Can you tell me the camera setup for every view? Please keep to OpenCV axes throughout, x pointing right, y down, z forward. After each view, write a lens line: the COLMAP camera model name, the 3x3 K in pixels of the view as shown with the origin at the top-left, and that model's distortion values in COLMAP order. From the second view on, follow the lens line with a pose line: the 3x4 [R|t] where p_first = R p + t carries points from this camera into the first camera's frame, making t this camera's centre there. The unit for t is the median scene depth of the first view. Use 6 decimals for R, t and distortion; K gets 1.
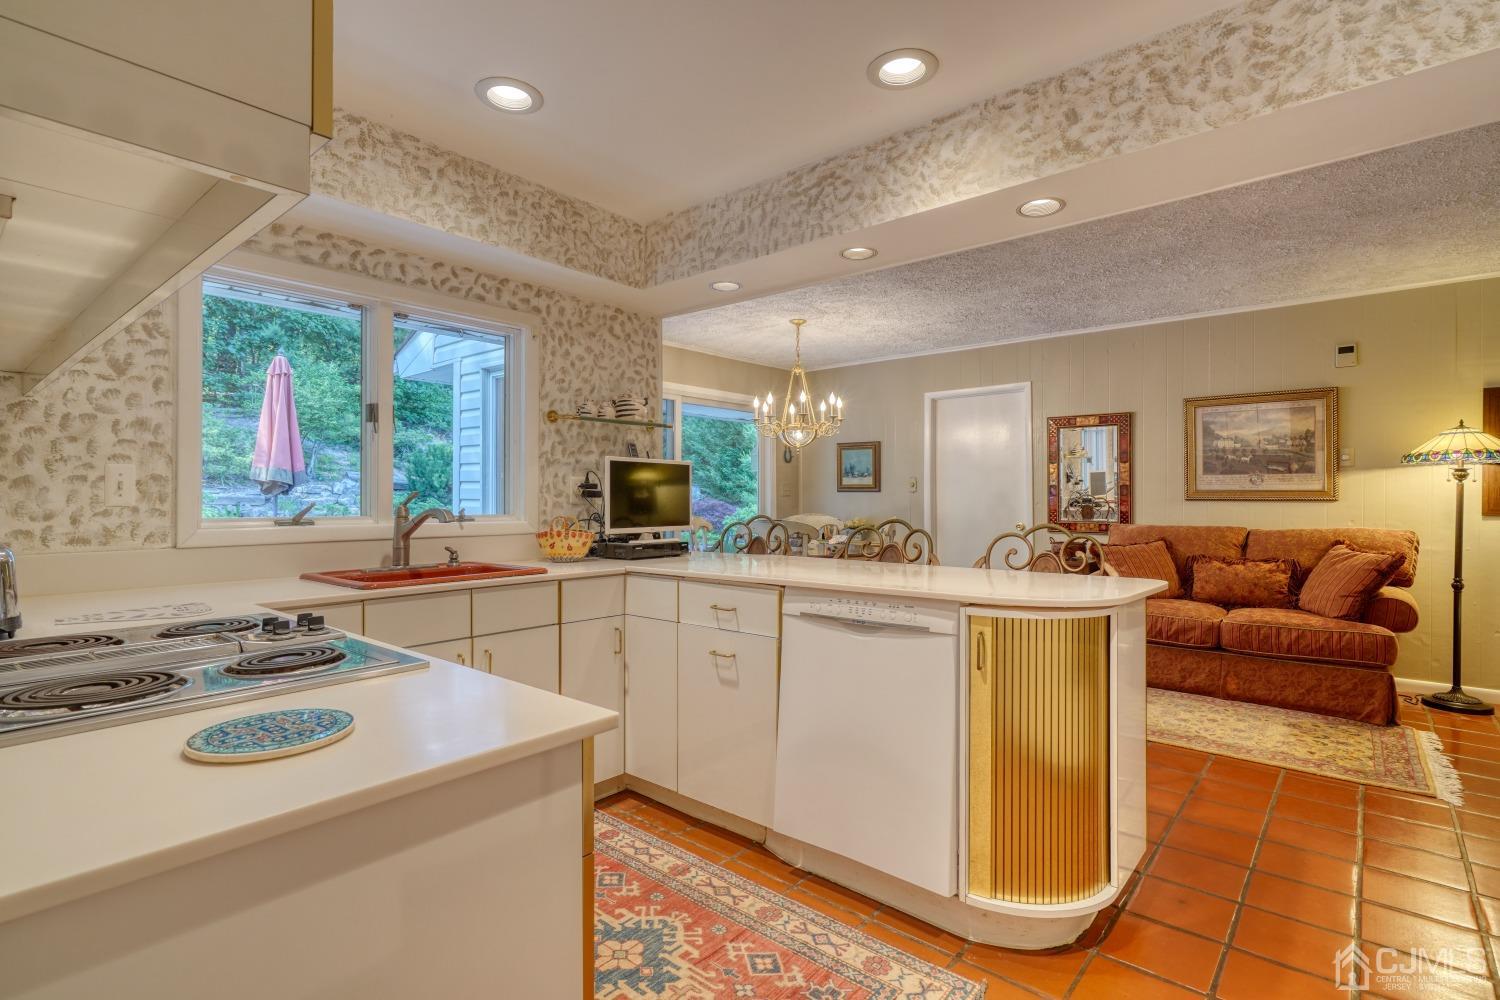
lens RADIAL K [[742.1, 0, 754.6], [0, 742.1, 498.5], [0, 0, 1]] dist [0.000076, 0.000988]
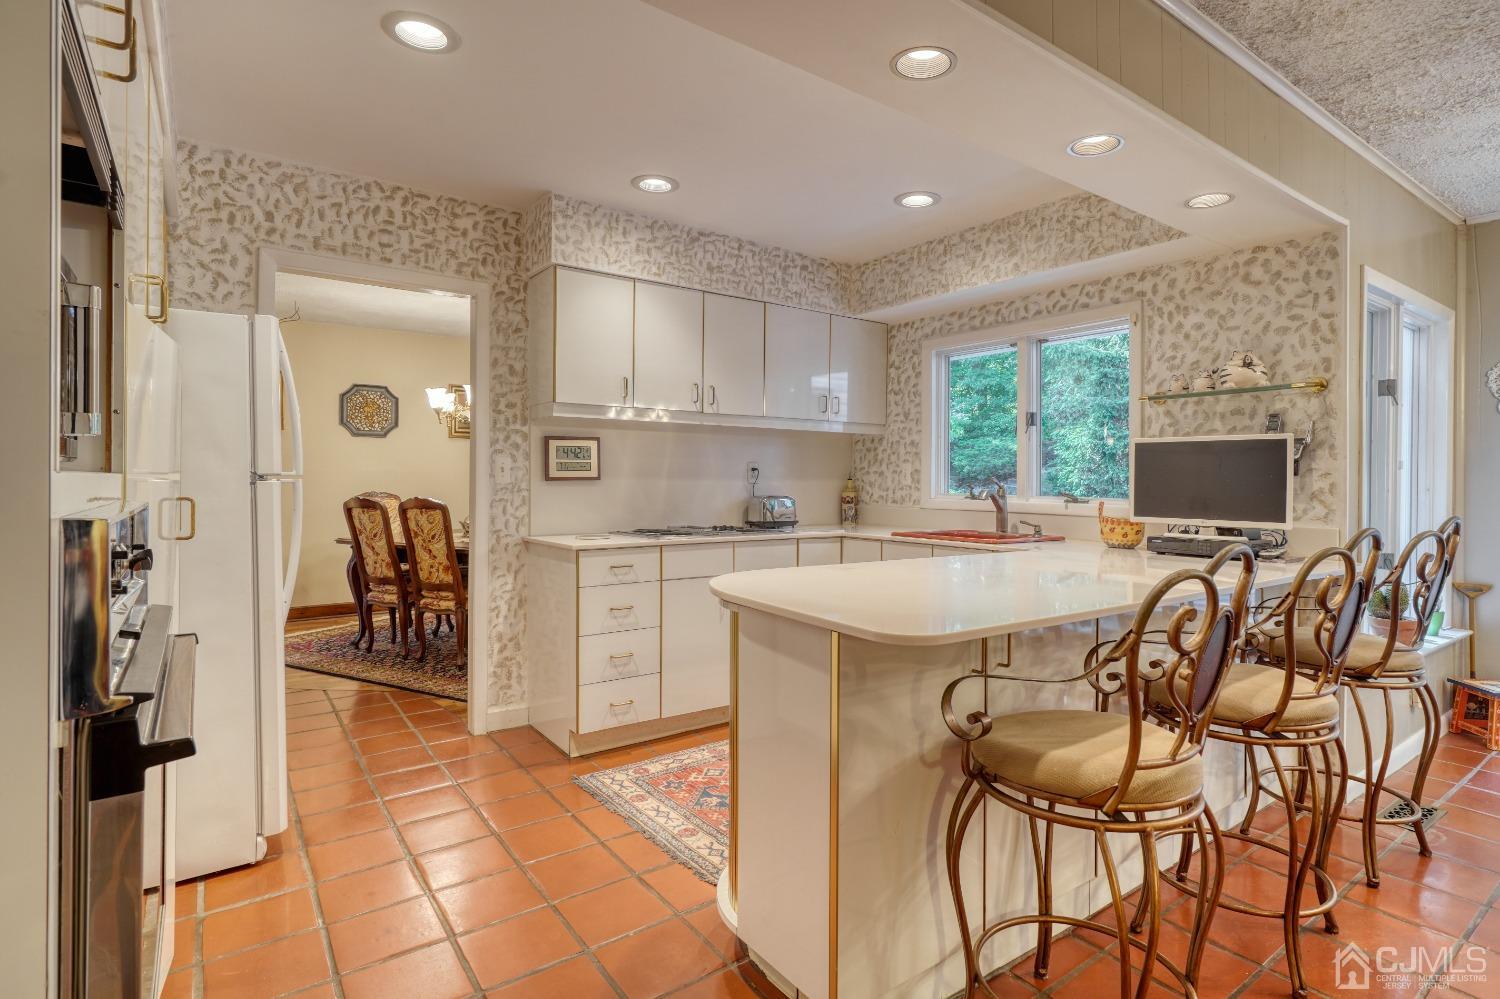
lens RADIAL K [[742.1, 0, 779.6], [0, 742.1, 478.8], [0, 0, 1]] dist [0.000076, 0.000988]
pose [[-0.225954, 0.003007, -0.974133, 0.761067], [-0.002754, 0.999989, 0.003725, -0.008793], [0.974134, 0.003524, -0.225943, 0.729955]]
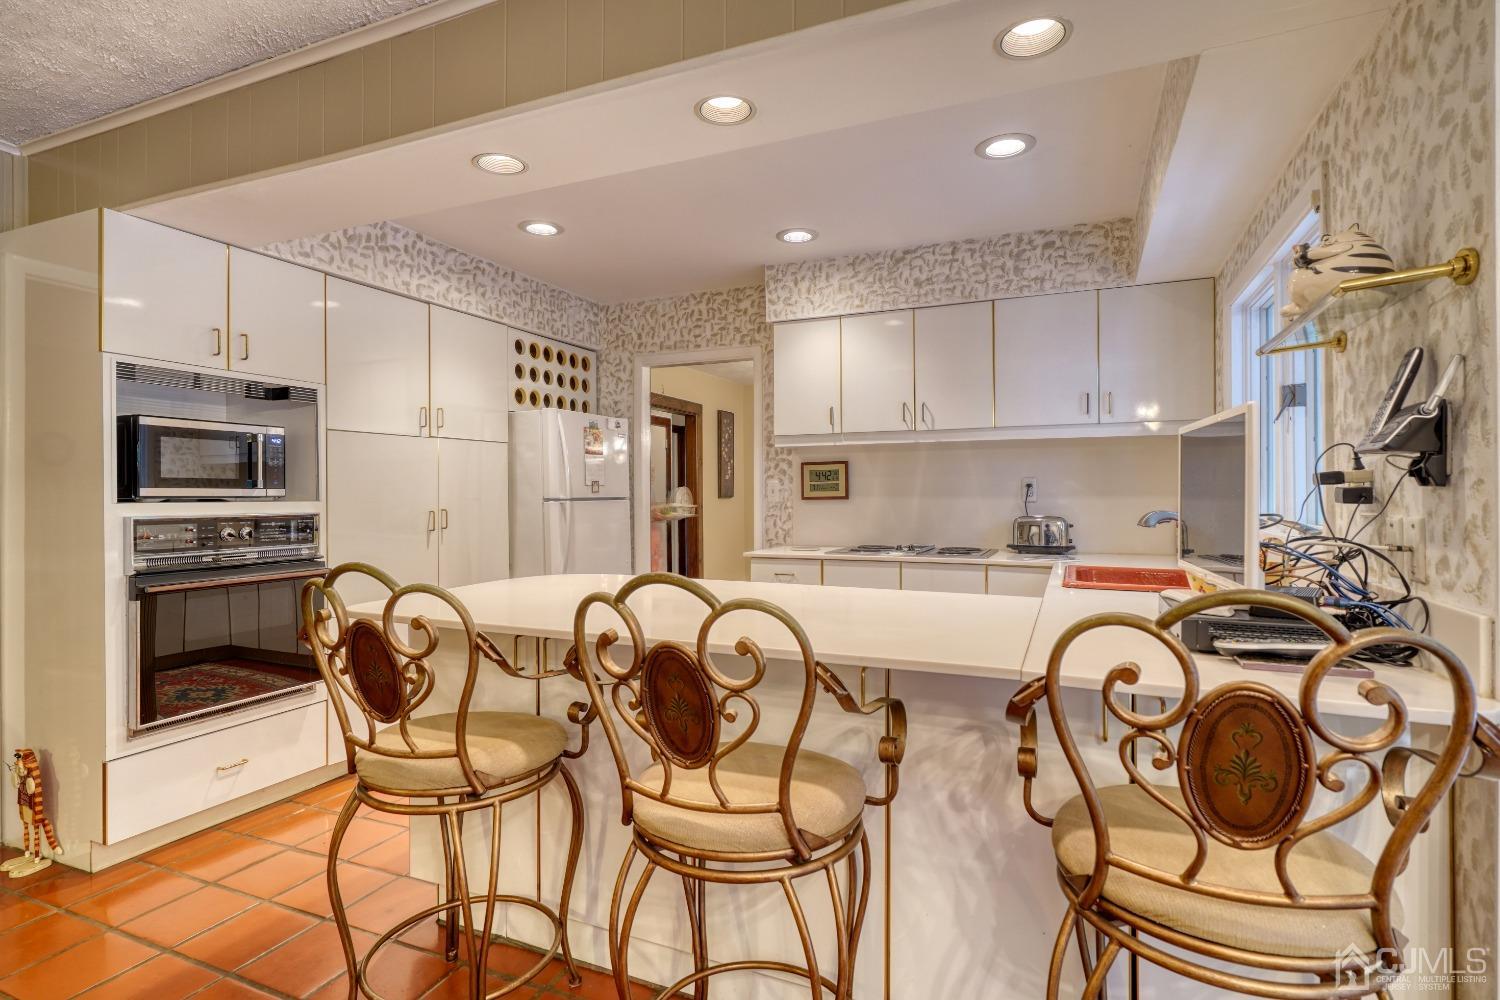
lens RADIAL K [[742.1, 0, 753.4], [0, 742.1, 496.7], [0, 0, 1]] dist [0.000076, 0.000988]
pose [[-0.956325, 0.004357, -0.292275, 0.249116], [0.005216, 0.999984, -0.002158, -0.004422], [0.292261, -0.003588, -0.956332, 1.355586]]
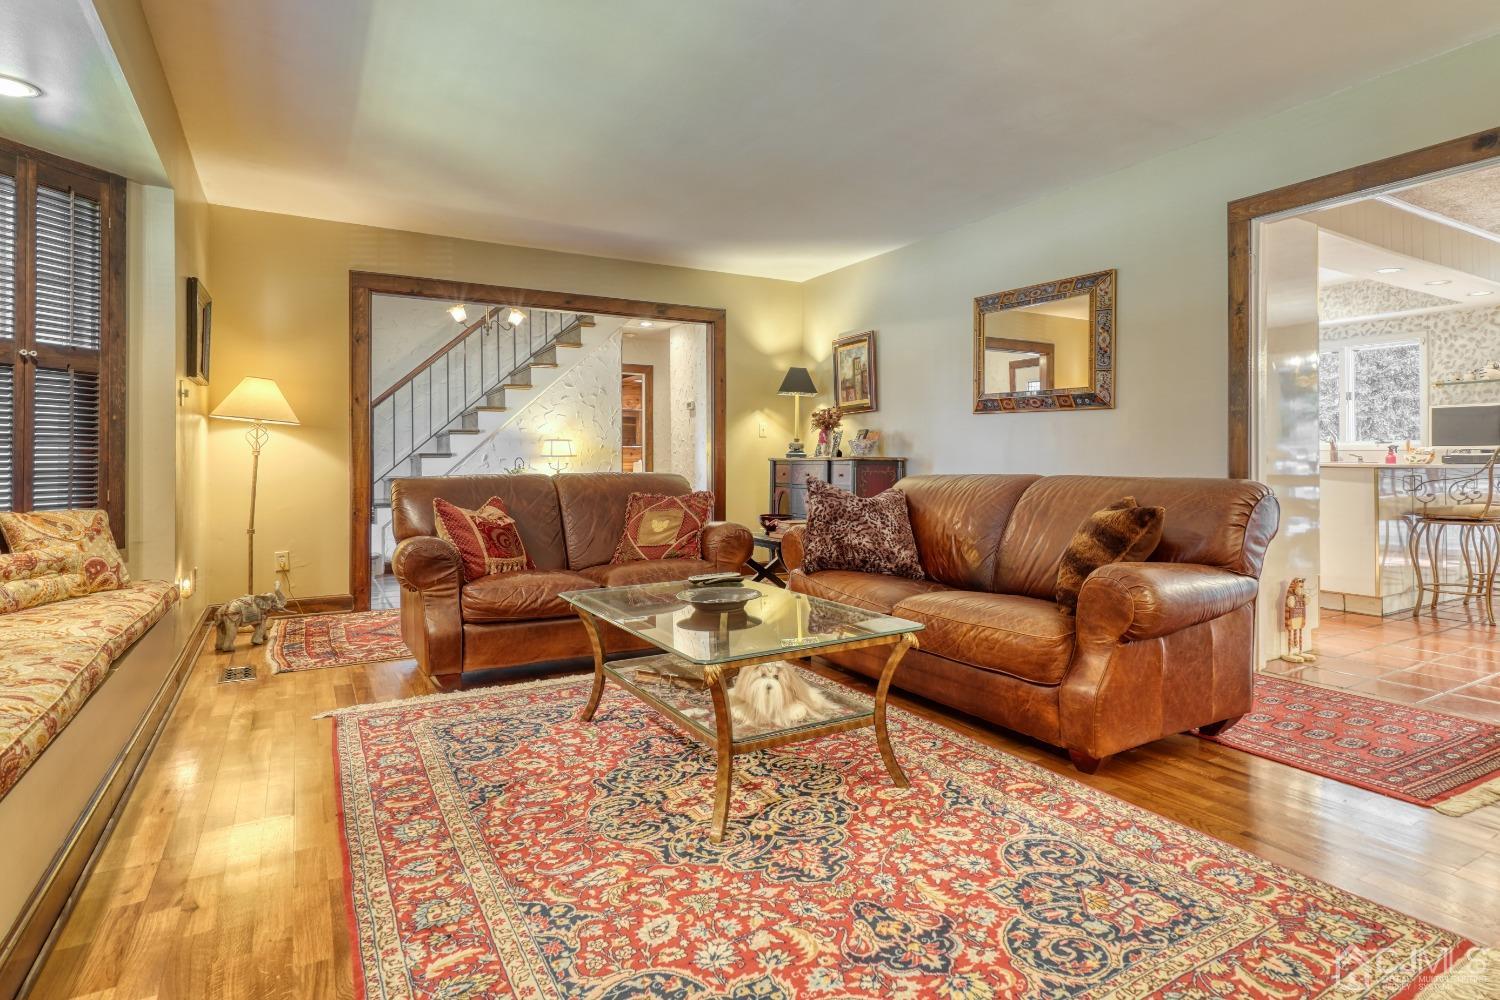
lens RADIAL K [[807.6, 0, 785.1], [0, 807.6, 459.4], [0, 0, 1]] dist [-0.003725, -0.000239]
pose [[-0.322836, -0.001410, -0.946454, 2.022652], [0.003993, 0.999988, -0.002852, 0.067300], [0.946447, -0.004700, -0.322826, 0.140475]]
